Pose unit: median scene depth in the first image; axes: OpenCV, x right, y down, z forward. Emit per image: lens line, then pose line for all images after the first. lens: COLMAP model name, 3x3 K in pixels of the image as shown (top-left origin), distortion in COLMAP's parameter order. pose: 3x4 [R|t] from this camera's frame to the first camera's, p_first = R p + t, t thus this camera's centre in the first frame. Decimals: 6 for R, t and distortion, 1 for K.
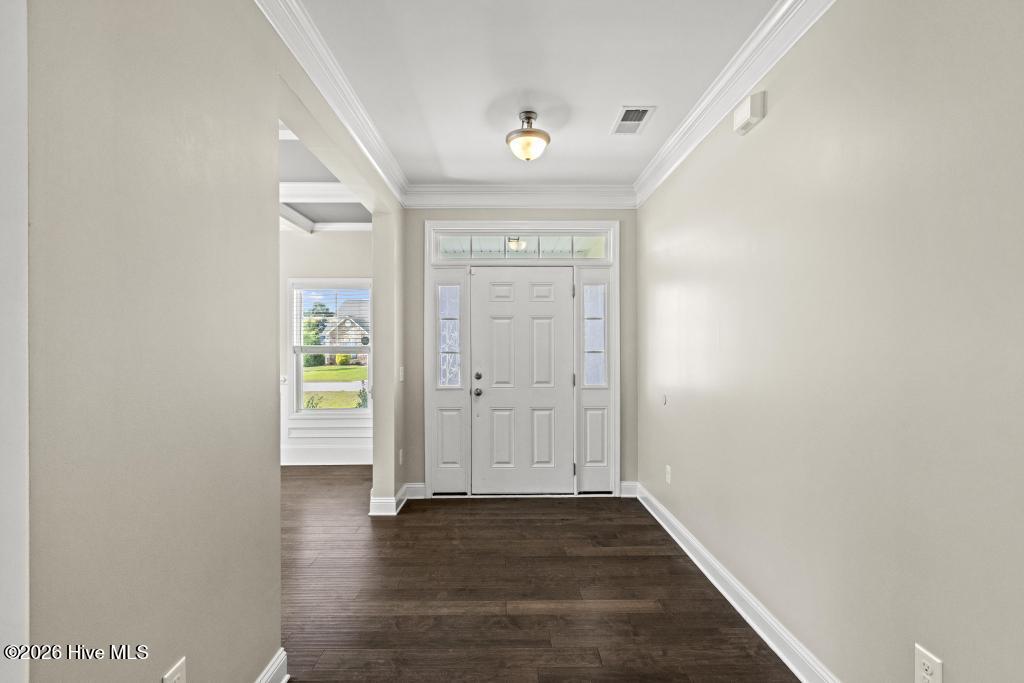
lens RADIAL K [[455.8, 0, 514.6], [0, 455.8, 351.0], [0, 0, 1]] dist [-0.003841, -0.000882]
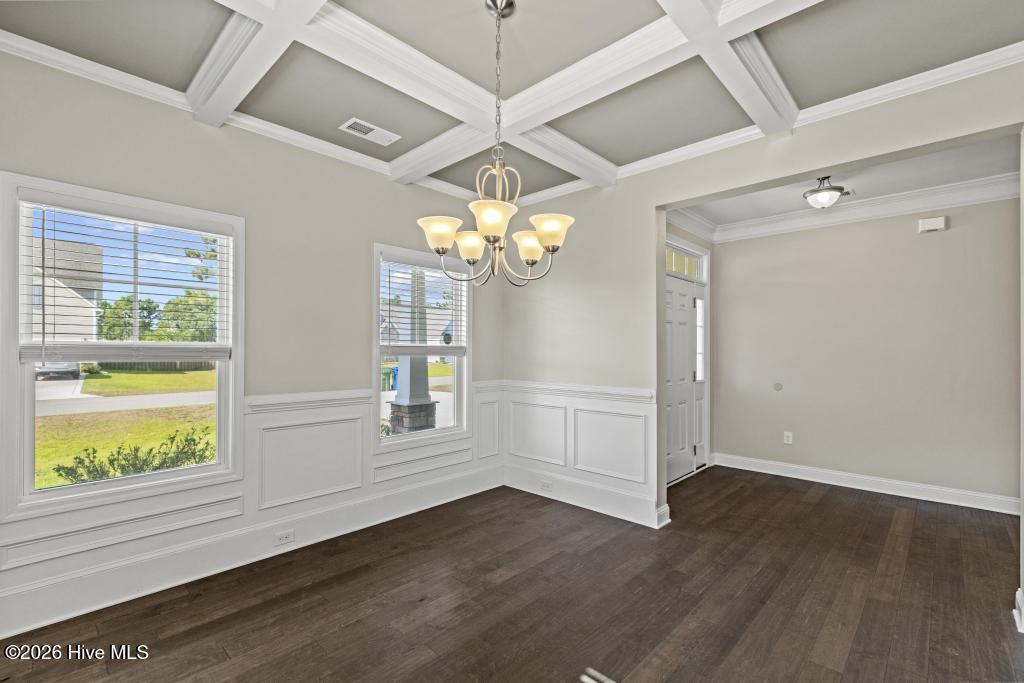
lens RADIAL K [[455.8, 0, 514.6], [0, 455.8, 351.0], [0, 0, 1]] dist [-0.003841, -0.000882]
pose [[0.699518, 0.000783, 0.714615, -1.264709], [-0.003973, 0.999988, 0.002793, -0.006681], [-0.714604, -0.004793, 0.699513, 0.589748]]
